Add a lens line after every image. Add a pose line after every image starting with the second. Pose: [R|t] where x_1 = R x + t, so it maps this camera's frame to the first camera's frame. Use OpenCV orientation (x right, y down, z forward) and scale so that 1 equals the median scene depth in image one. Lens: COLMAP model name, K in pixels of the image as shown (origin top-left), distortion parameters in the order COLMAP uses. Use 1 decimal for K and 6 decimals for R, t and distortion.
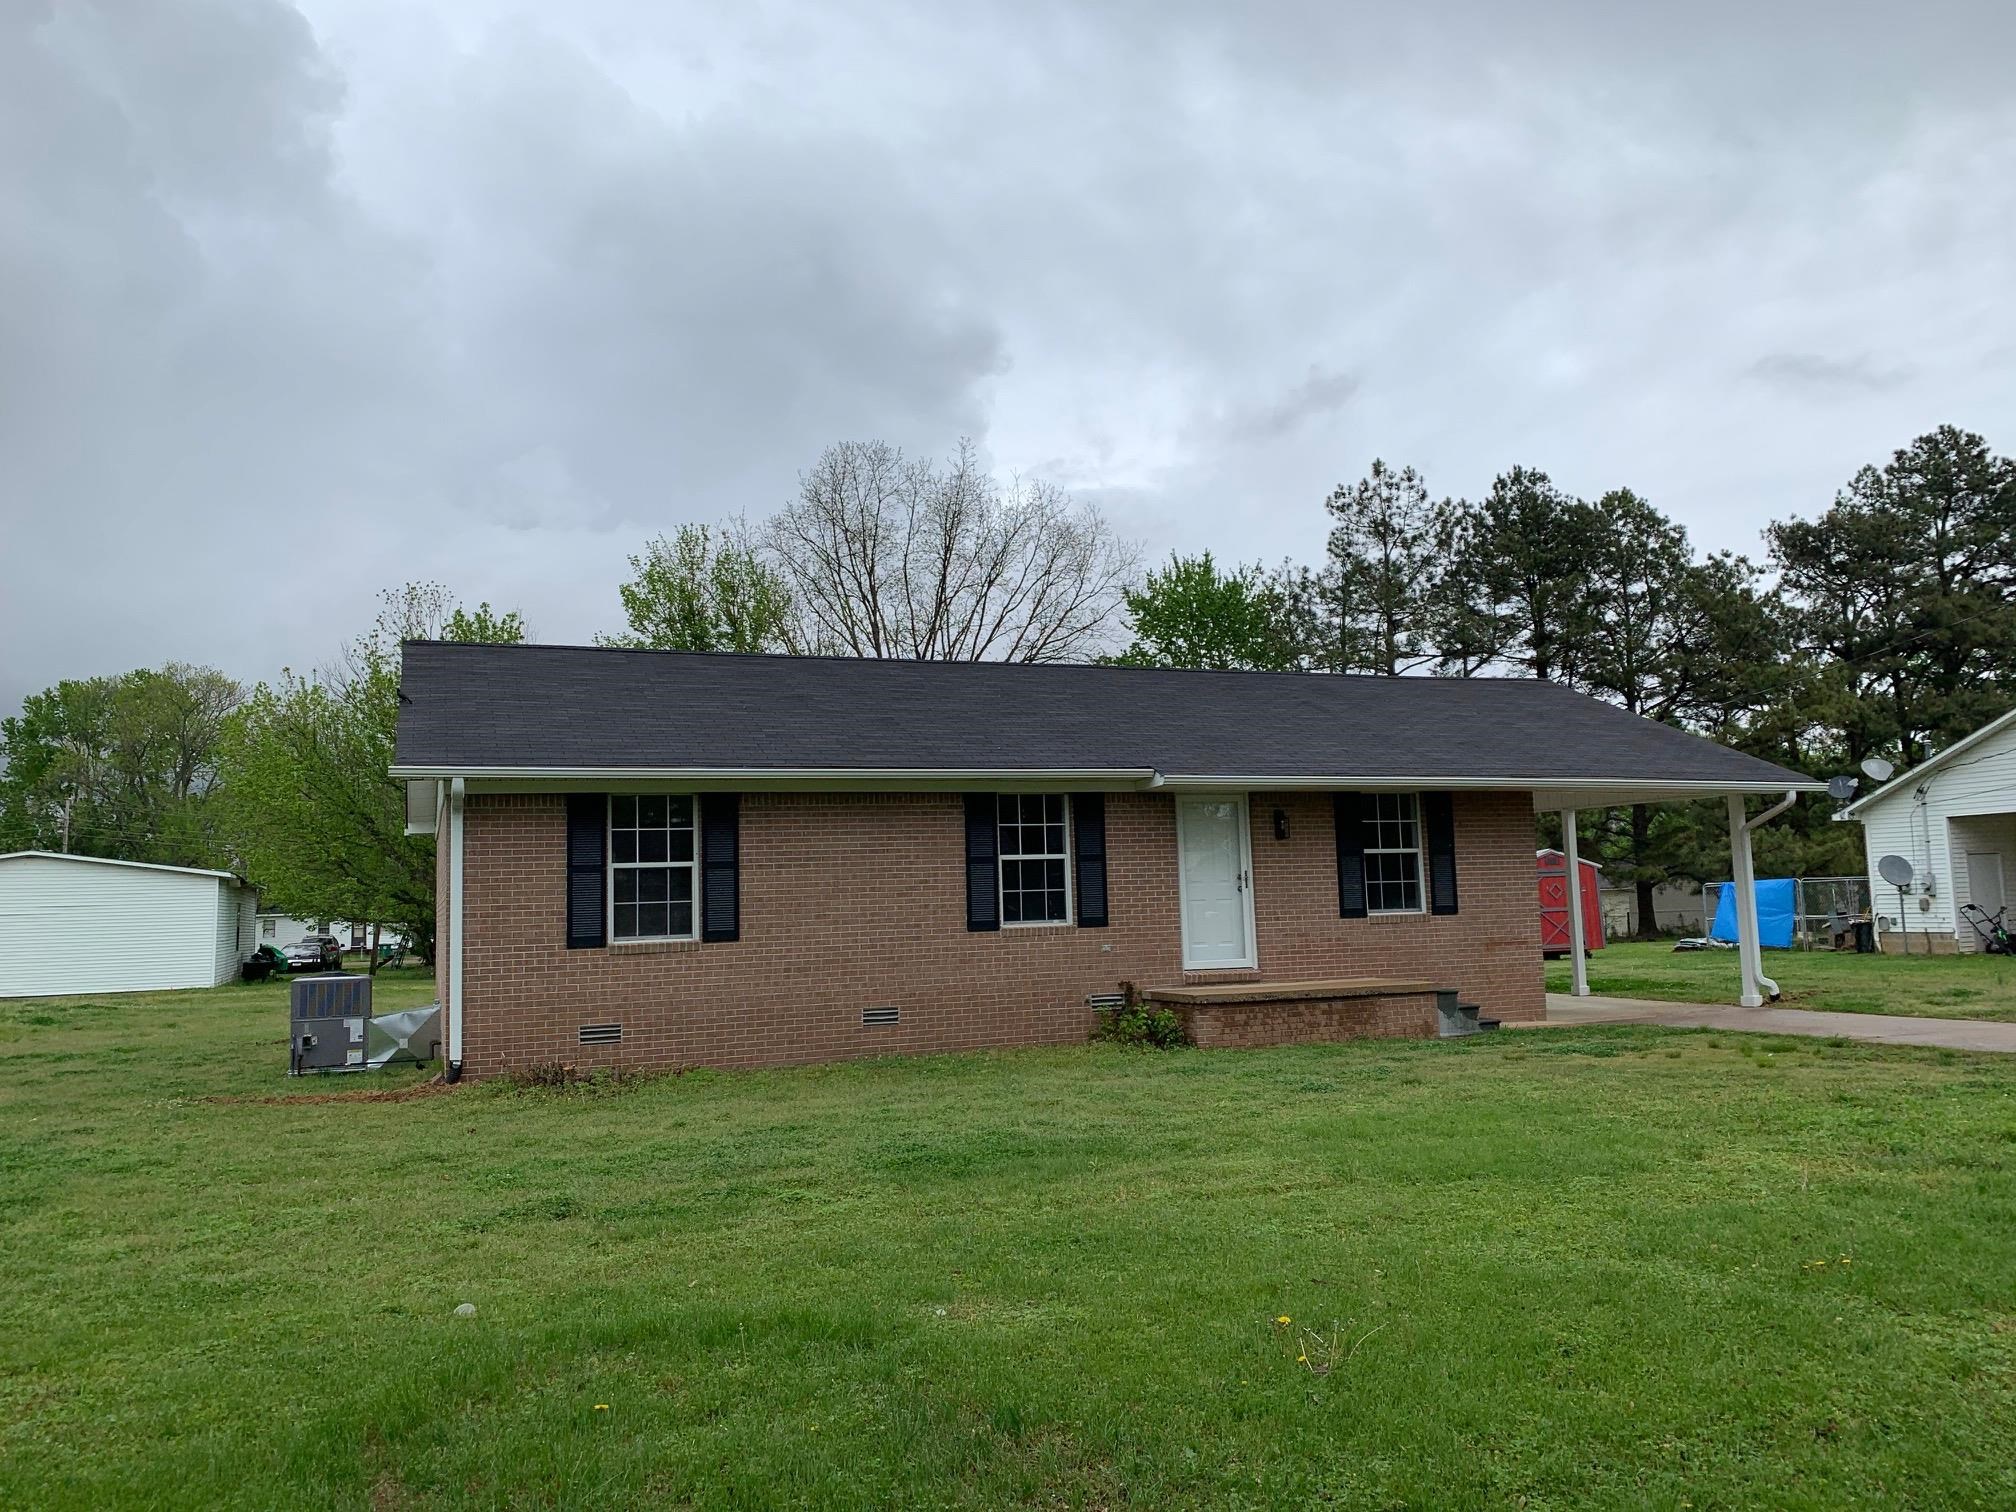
lens RADIAL K [[1528.0, 0, 1008.0], [0, 1528.0, 756.0], [0, 0, 1]] dist [0.004374, 0.004025]
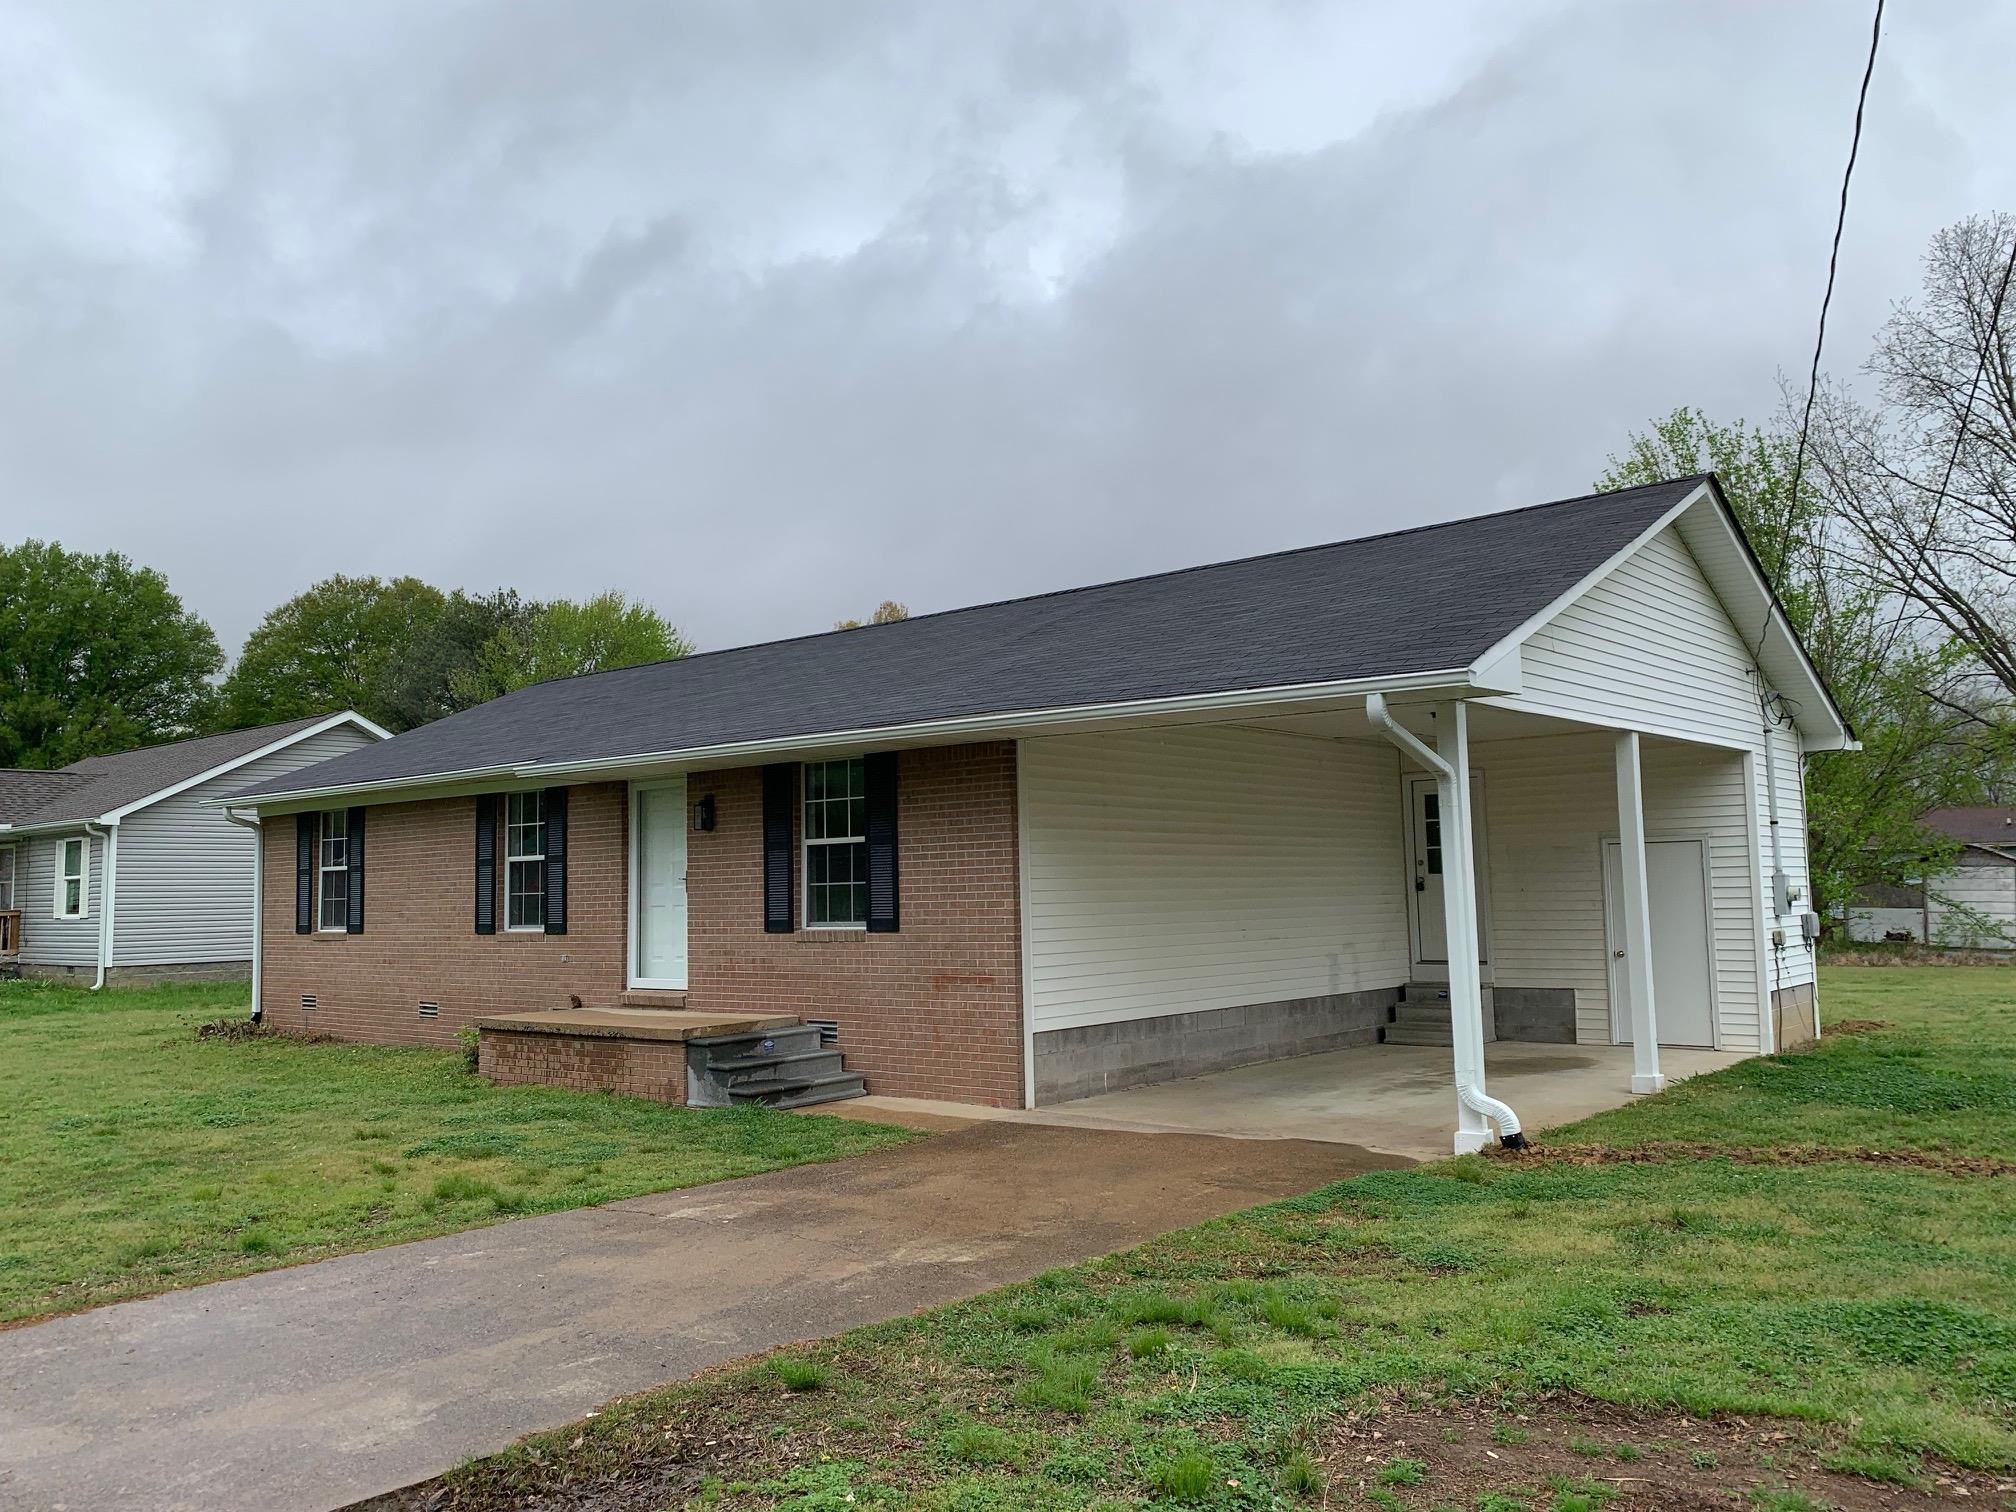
lens RADIAL K [[1528.0, 0, 1008.0], [0, 1528.0, 756.0], [0, 0, 1]] dist [0.004374, 0.004025]
pose [[0.510732, -0.061215, -0.857558, 0.974512], [0.089439, 0.995833, -0.017819, 0.046065], [0.855075, -0.067599, 0.514079, 0.762144]]
